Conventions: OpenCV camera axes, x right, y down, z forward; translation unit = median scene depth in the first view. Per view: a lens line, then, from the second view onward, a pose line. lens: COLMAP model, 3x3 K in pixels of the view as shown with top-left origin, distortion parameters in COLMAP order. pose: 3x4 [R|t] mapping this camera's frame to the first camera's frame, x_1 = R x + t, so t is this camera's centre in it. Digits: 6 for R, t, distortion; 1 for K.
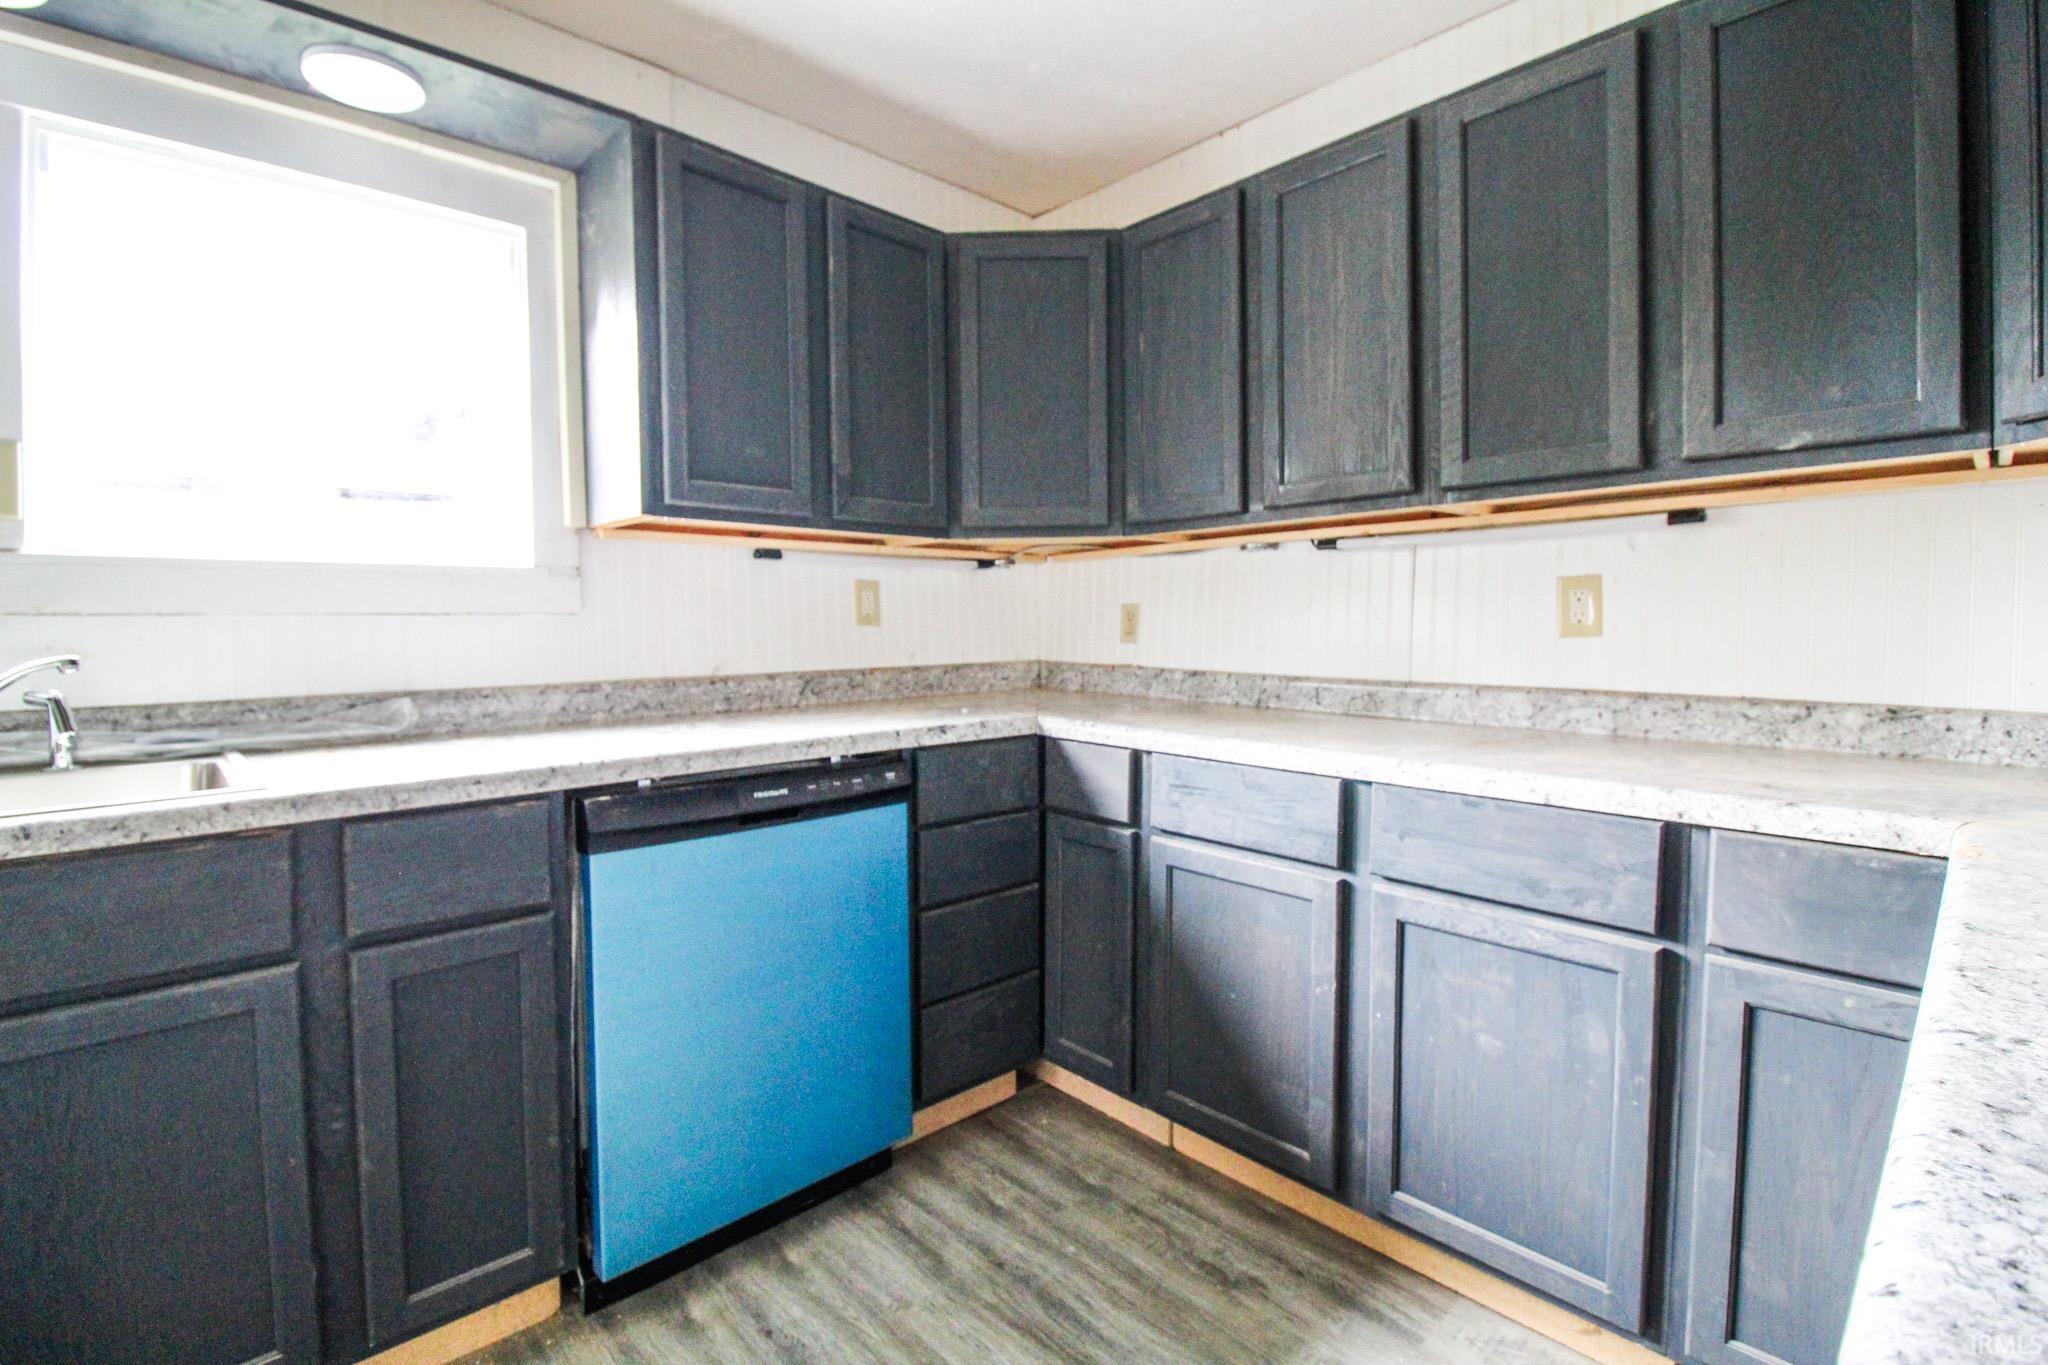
lens RADIAL K [[939.7, 0, 1022.4], [0, 939.7, 637.8], [0, 0, 1]] dist [-0.002556, -0.000709]
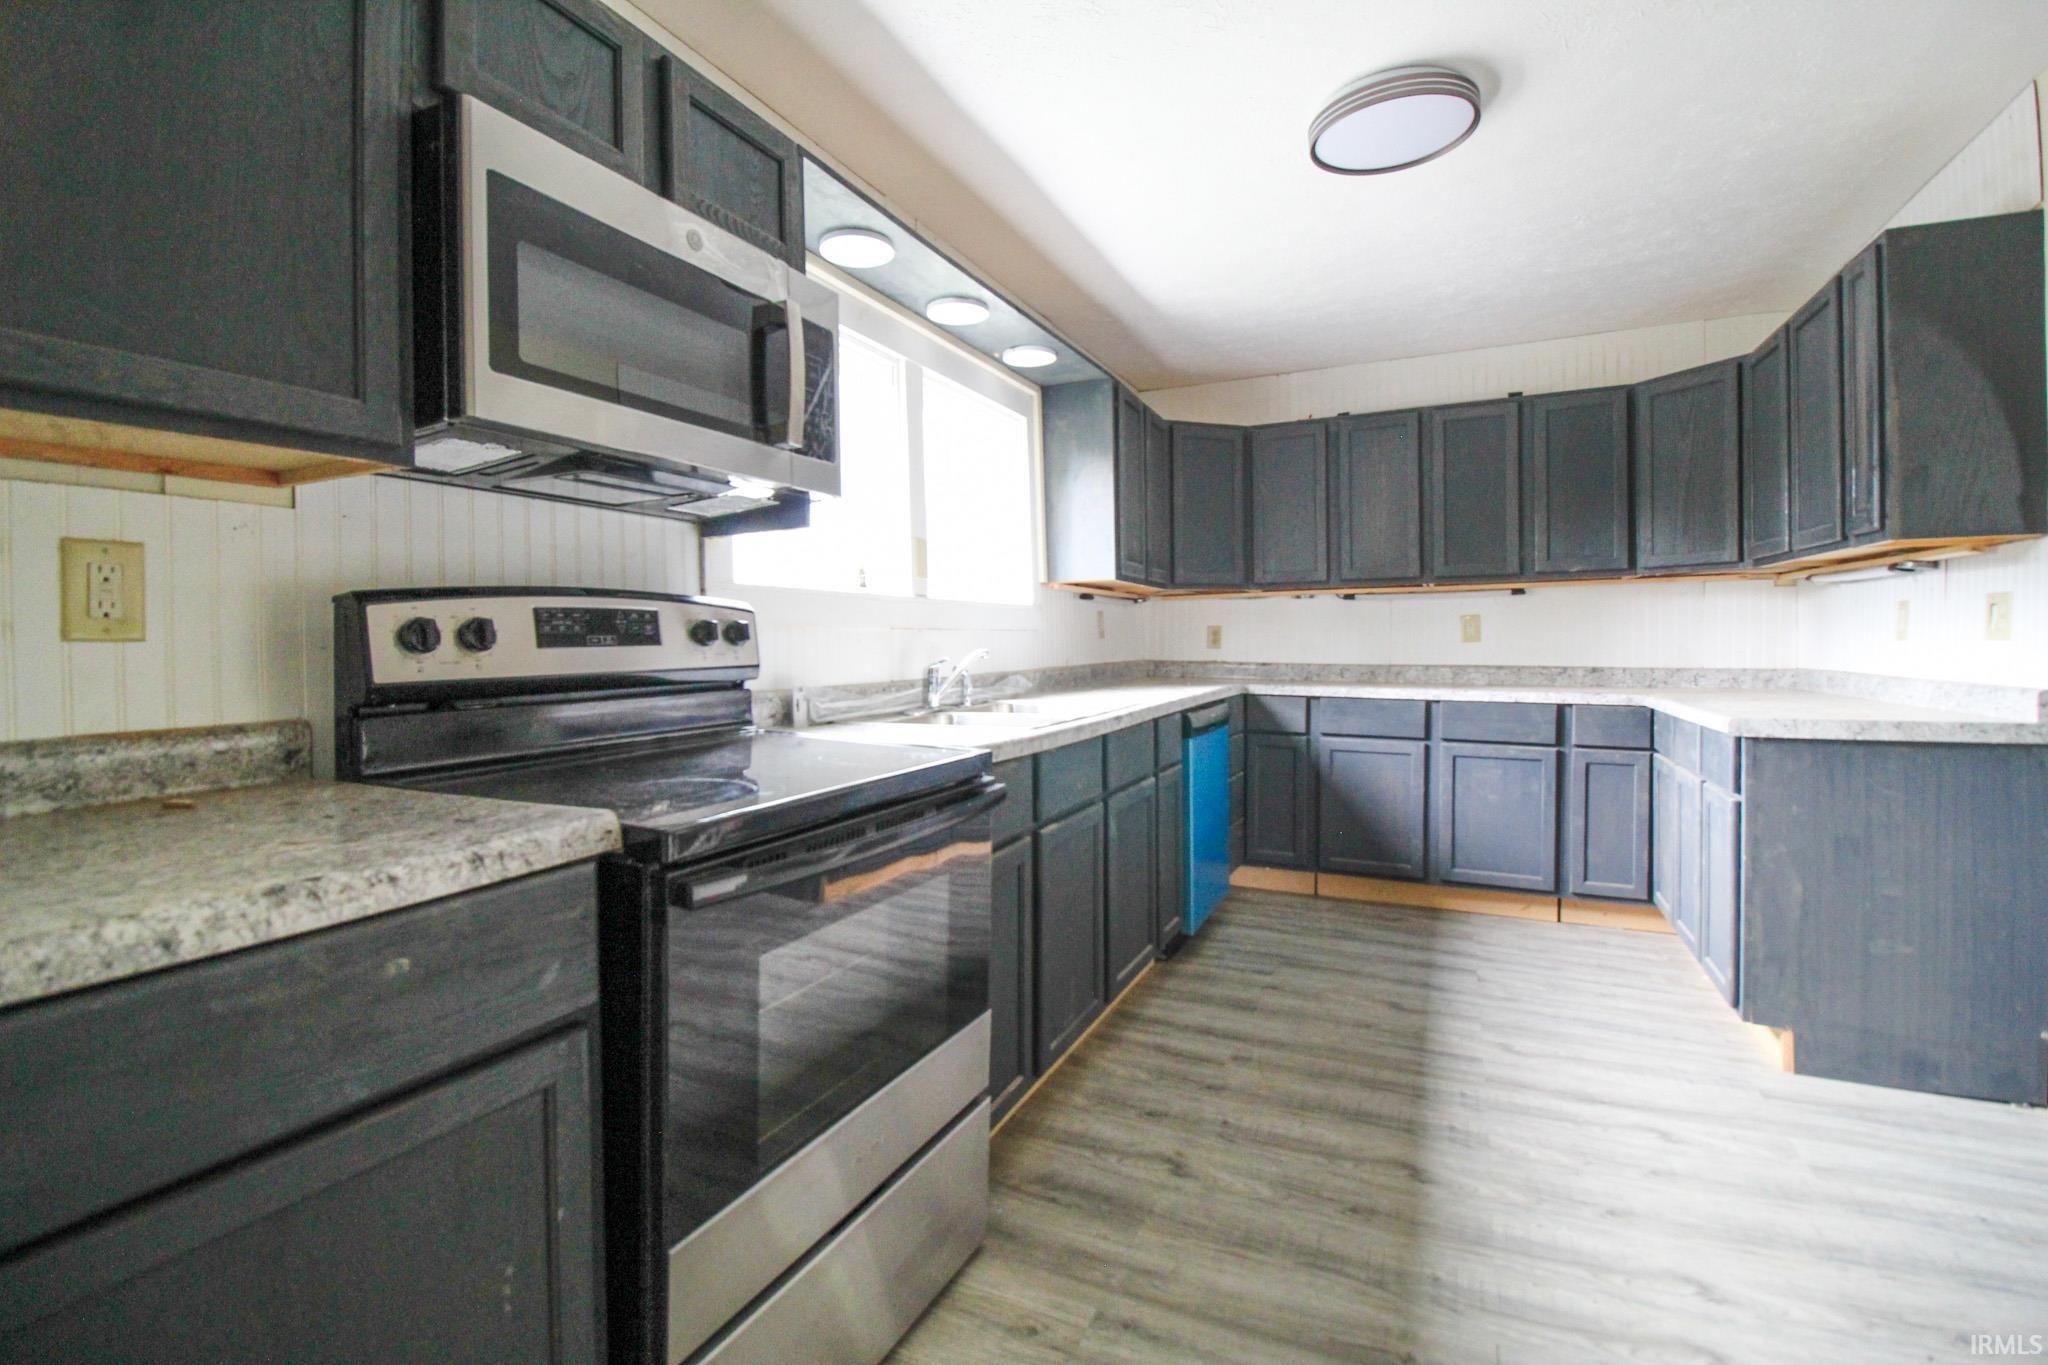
lens RADIAL K [[939.7, 0, 1022.4], [0, 939.7, 637.8], [0, 0, 1]] dist [-0.002556, -0.000709]
pose [[0.929200, 0.000383, 0.369576, -1.346728], [0.006950, 0.999805, -0.018509, 0.024888], [-0.369511, 0.019768, 0.929016, -0.751320]]
